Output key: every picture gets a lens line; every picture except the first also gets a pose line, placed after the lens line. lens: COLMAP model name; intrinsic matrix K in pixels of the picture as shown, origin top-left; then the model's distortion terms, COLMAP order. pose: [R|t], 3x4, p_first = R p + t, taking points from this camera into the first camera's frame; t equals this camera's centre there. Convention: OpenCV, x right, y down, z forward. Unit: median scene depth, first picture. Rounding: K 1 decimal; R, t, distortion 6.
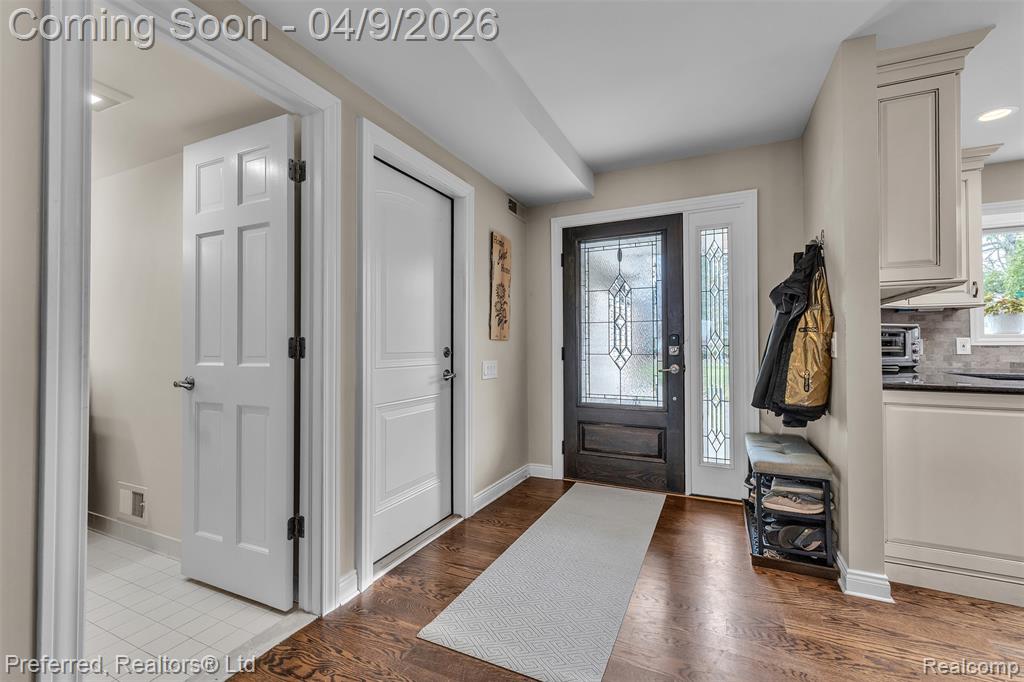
lens RADIAL K [[438.0, 0, 512.5], [0, 438.0, 338.4], [0, 0, 1]] dist [0.001079, 0.000266]
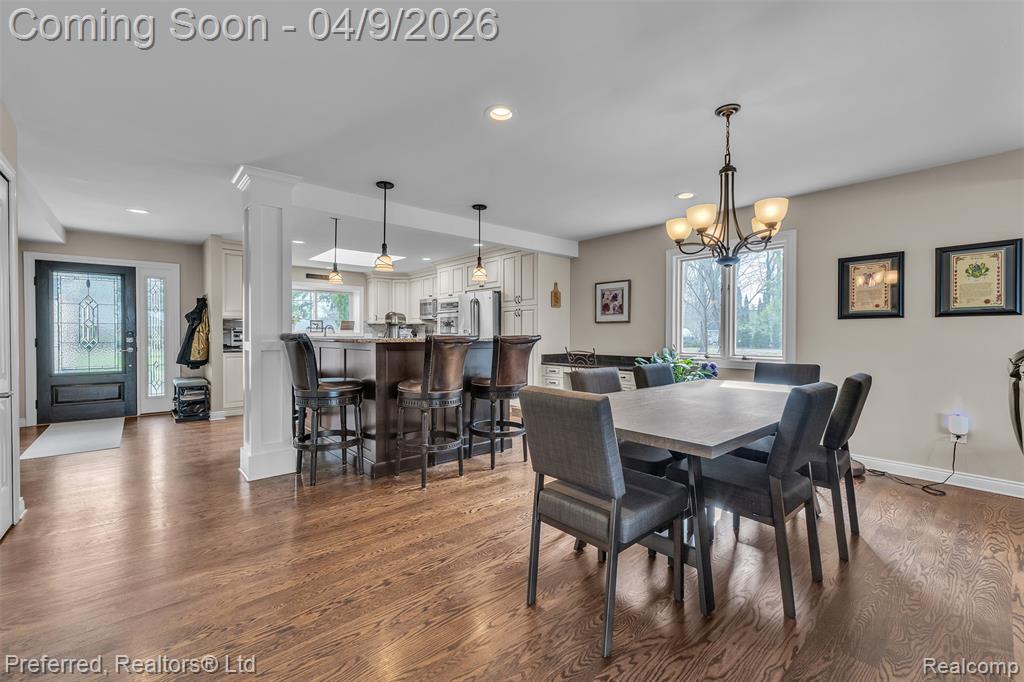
lens RADIAL K [[427.6, 0, 512.9], [0, 427.6, 340.3], [0, 0, 1]] dist [0.003032, 0.000301]
pose [[0.398417, -0.009404, 0.917156, -0.660895], [-0.019055, 0.999647, 0.018527, -0.036391], [-0.917006, -0.024858, 0.398097, -1.233030]]
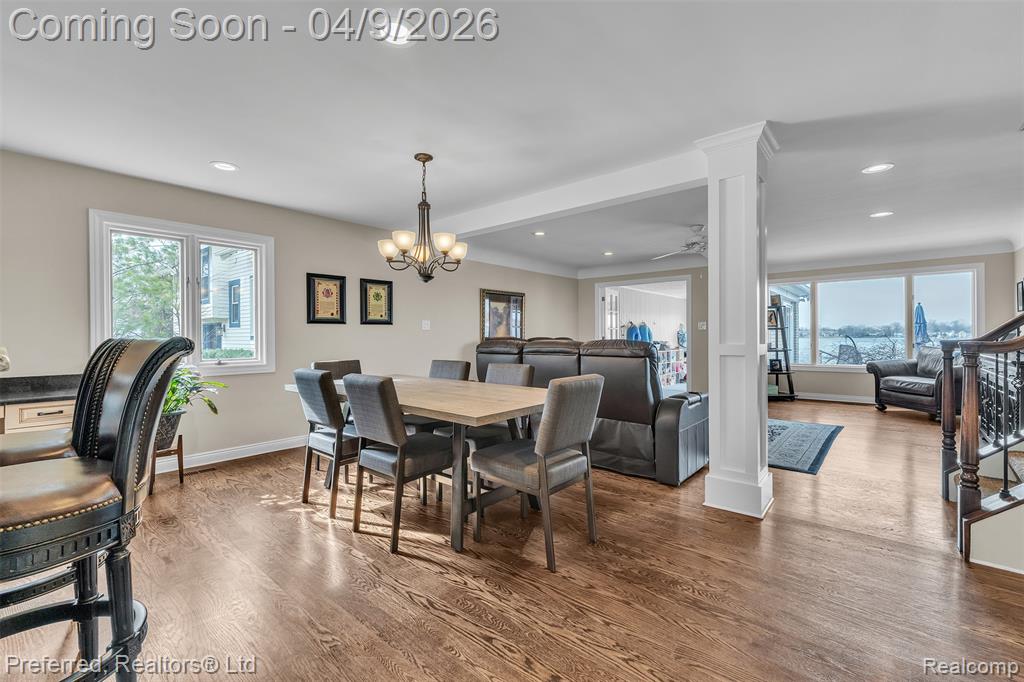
lens RADIAL K [[438.0, 0, 512.5], [0, 438.0, 338.4], [0, 0, 1]] dist [0.001079, 0.000266]
pose [[-0.964287, 0.005155, 0.264808, -0.248322], [0.002008, 0.999924, -0.012152, -0.021846], [-0.264851, -0.011186, -0.964225, -0.367135]]
